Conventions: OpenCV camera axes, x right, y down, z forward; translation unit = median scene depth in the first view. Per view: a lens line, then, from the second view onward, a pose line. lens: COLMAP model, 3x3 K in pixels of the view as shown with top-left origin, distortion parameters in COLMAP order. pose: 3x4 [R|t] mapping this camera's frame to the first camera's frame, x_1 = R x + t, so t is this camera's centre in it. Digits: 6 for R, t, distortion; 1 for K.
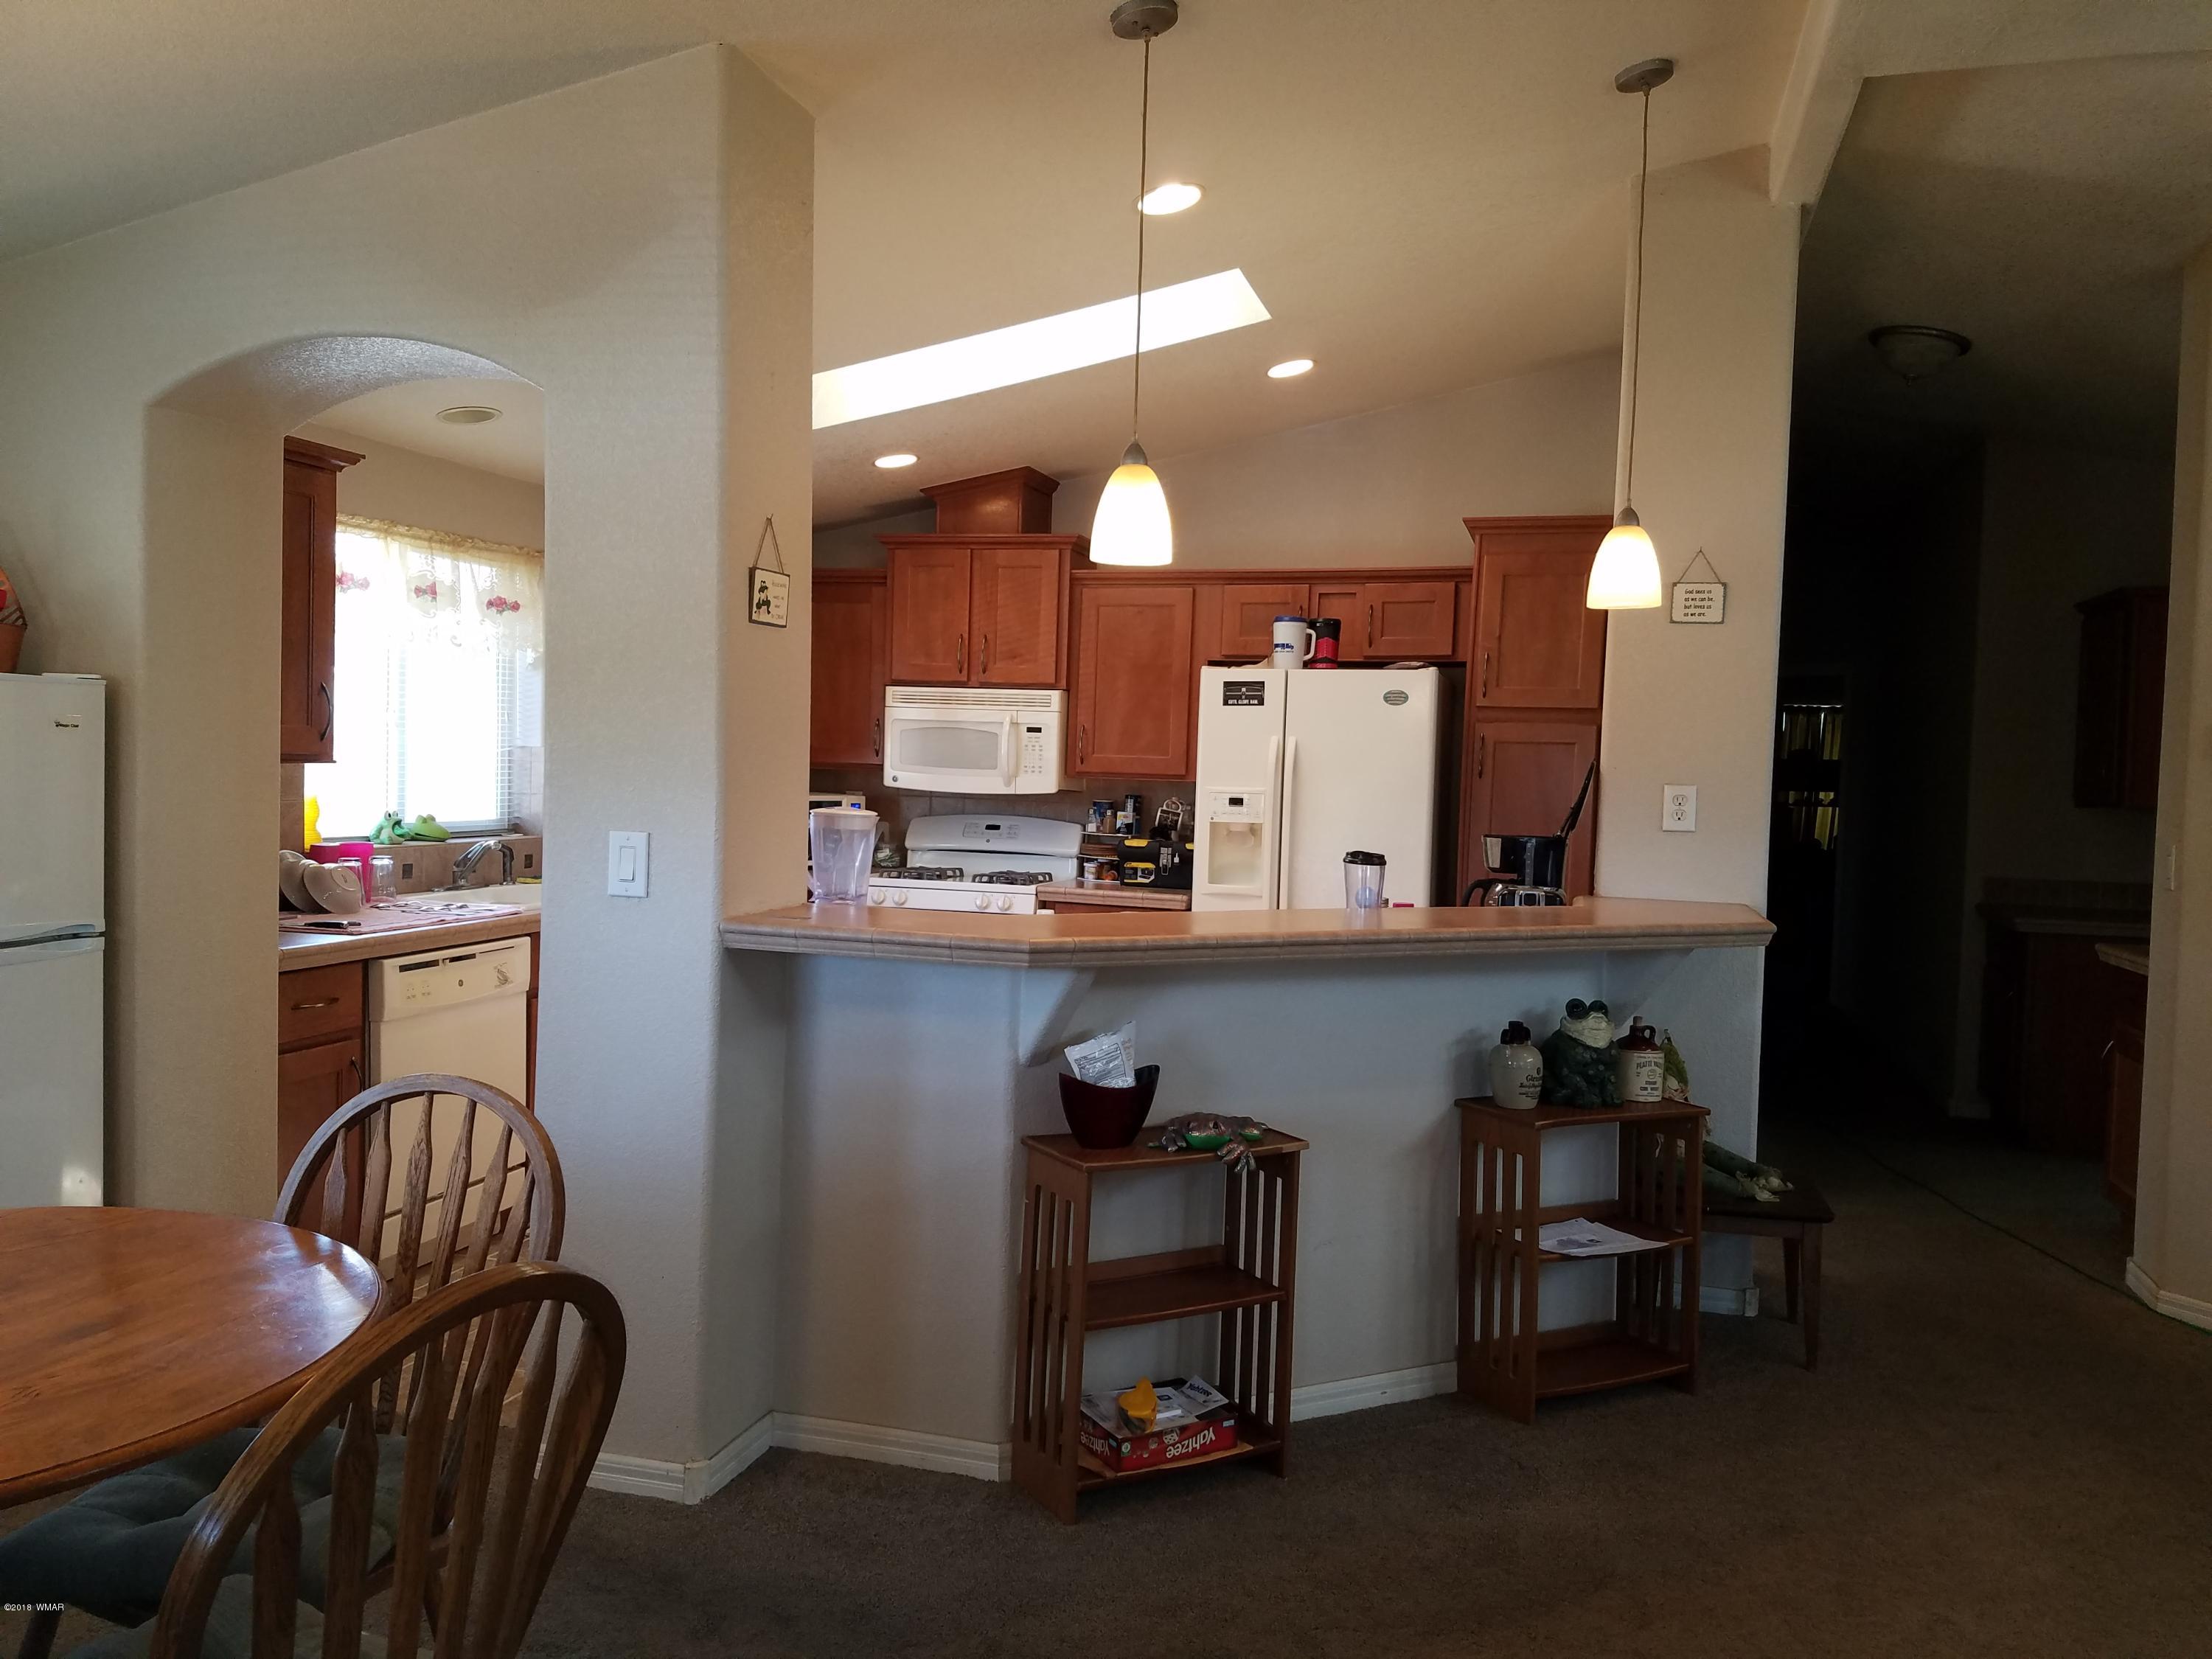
lens RADIAL K [[1717.5, 0, 1106.0], [0, 1717.5, 829.5], [0, 0, 1]] dist [0.223942, -0.407210]
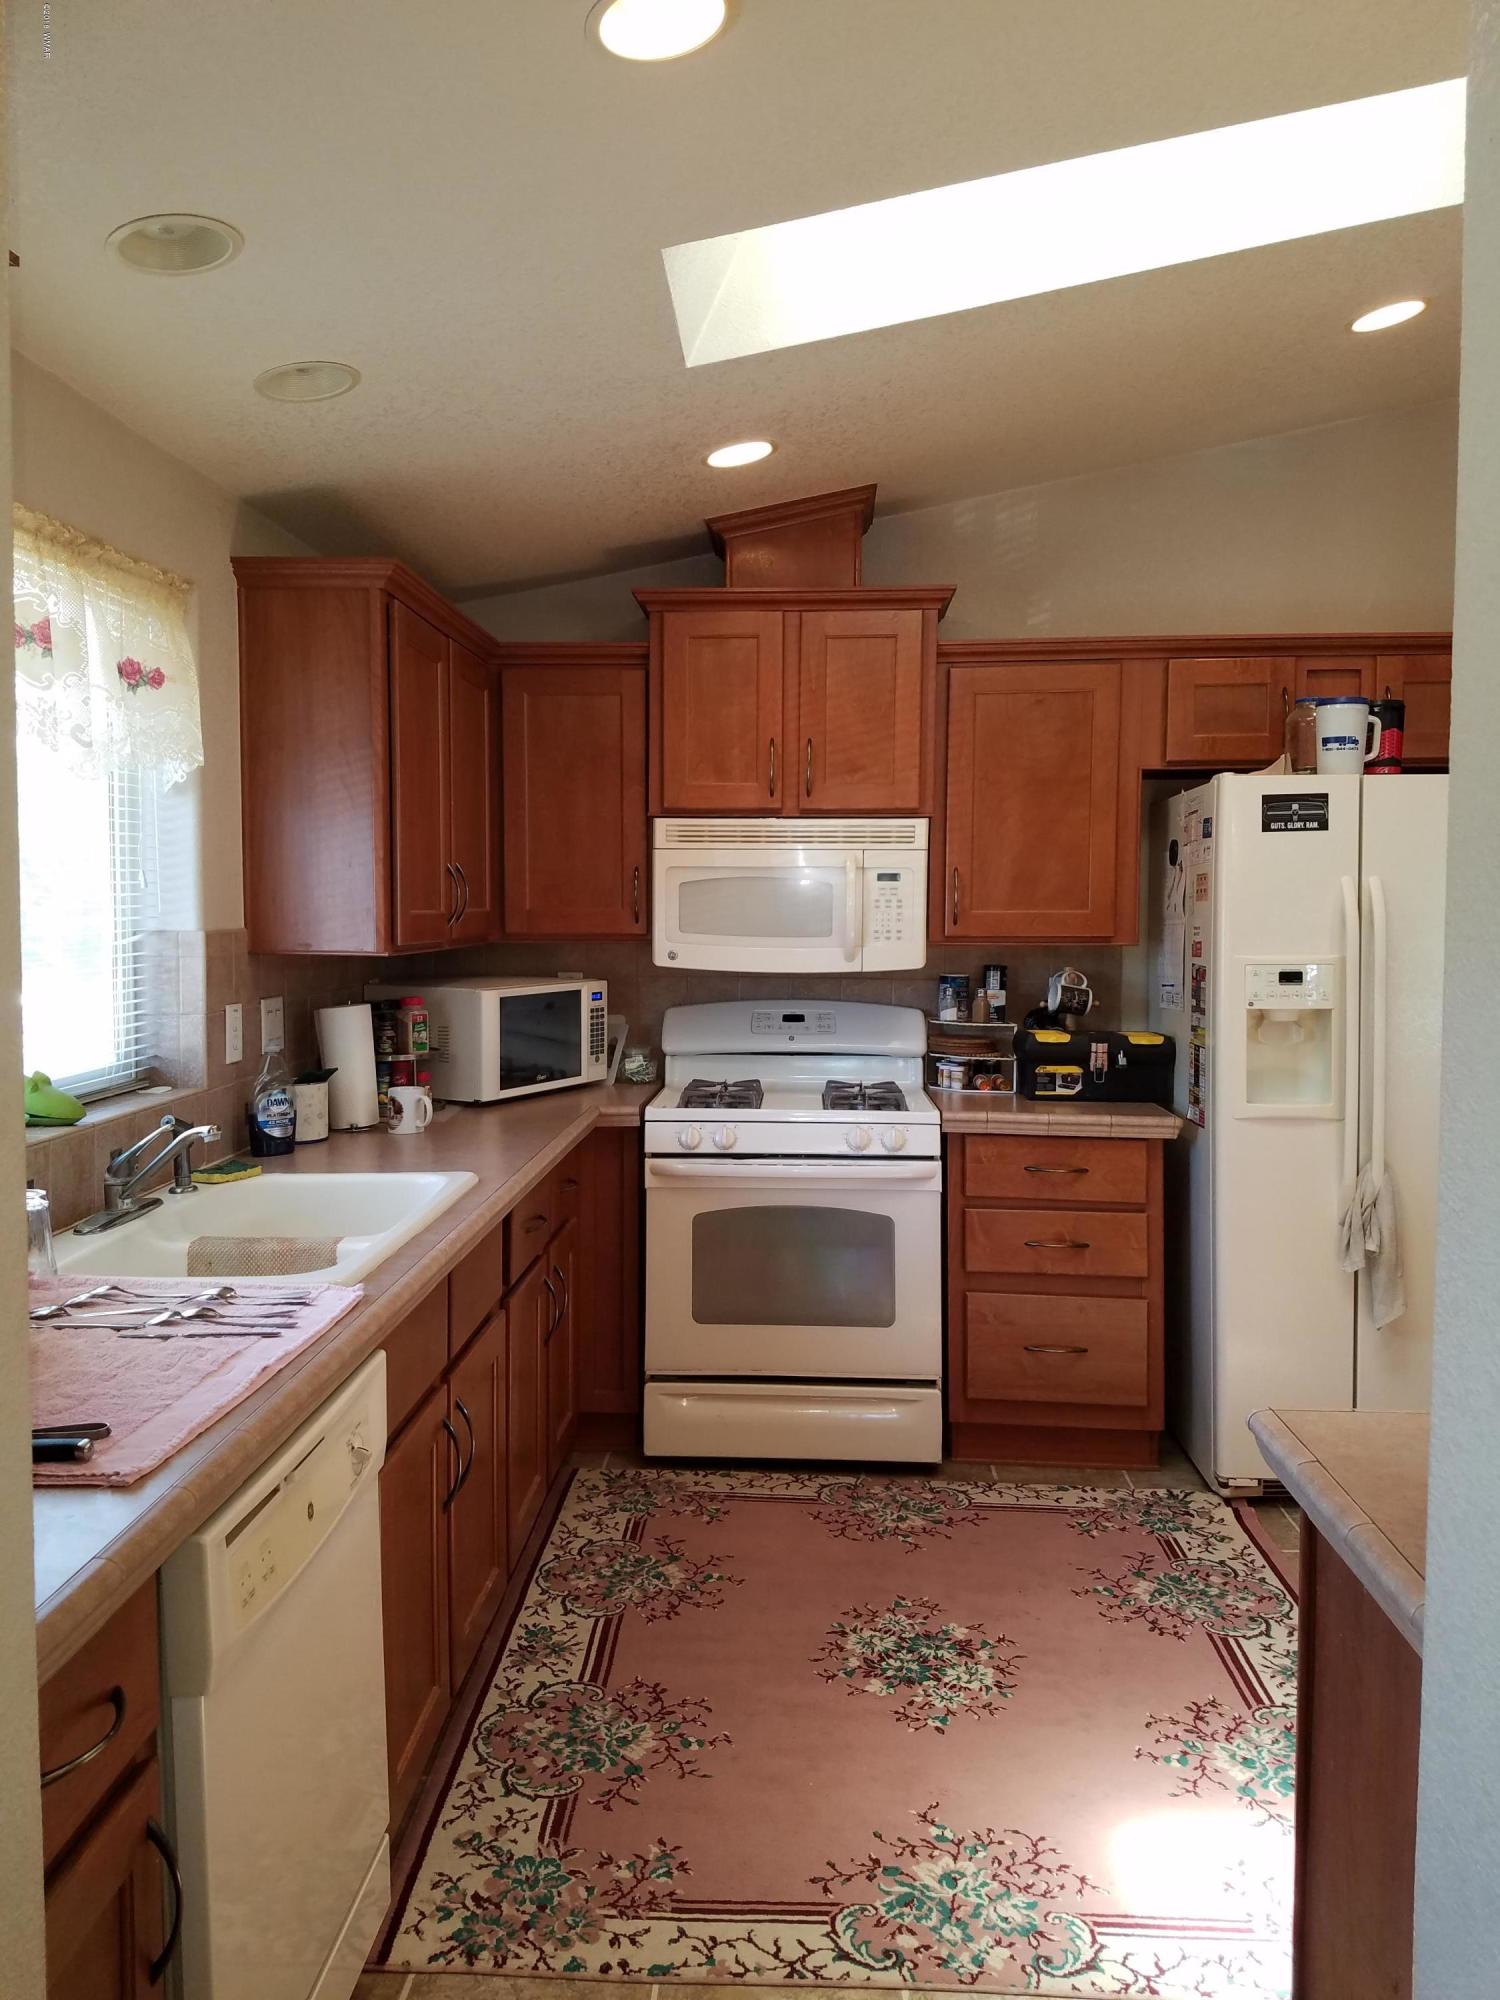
lens RADIAL K [[1484.4, 0, 702.9], [0, 1484.4, 983.9], [0, 0, 1]] dist [0.121487, -0.207429]
pose [[0.976948, -0.039795, 0.209733, -0.398948], [0.036140, 0.999121, 0.021237, -0.051358], [-0.210394, -0.013167, 0.977528, 0.732132]]
